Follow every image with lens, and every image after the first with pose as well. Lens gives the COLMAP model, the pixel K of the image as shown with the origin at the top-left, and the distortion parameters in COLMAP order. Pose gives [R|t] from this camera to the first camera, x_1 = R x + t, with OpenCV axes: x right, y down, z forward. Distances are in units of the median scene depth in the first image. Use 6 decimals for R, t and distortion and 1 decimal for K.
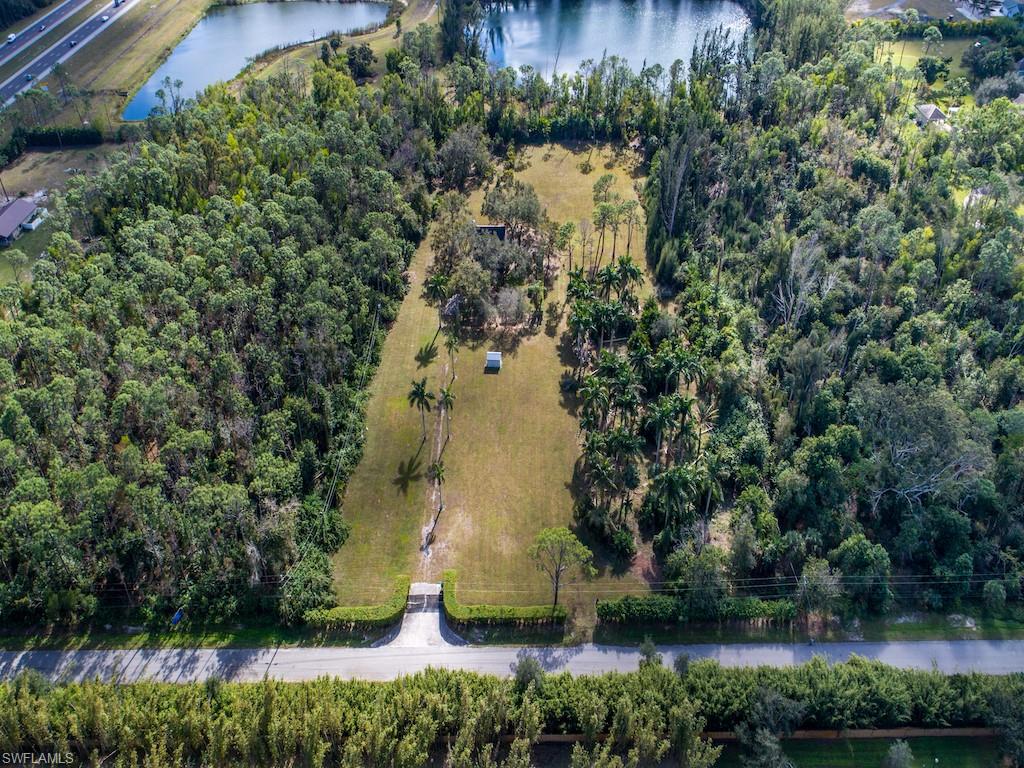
lens RADIAL K [[883.8, 0, 512.0], [0, 883.8, 384.0], [0, 0, 1]] dist [-0.000348, 0.001180]
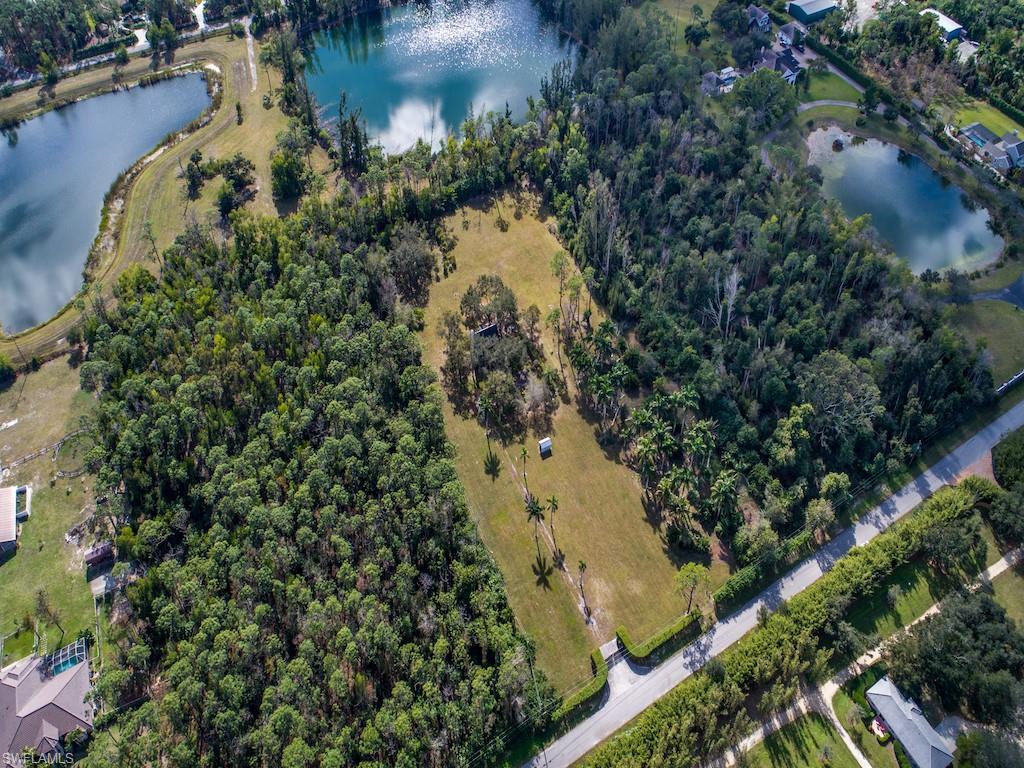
lens RADIAL K [[883.8, 0, 512.0], [0, 883.8, 384.0], [0, 0, 1]] dist [-0.000348, 0.001180]
pose [[0.814434, -0.406280, 0.414287, -0.513372], [0.249372, 0.889745, 0.382318, -0.564942], [-0.523938, -0.208061, 0.825954, 0.057389]]
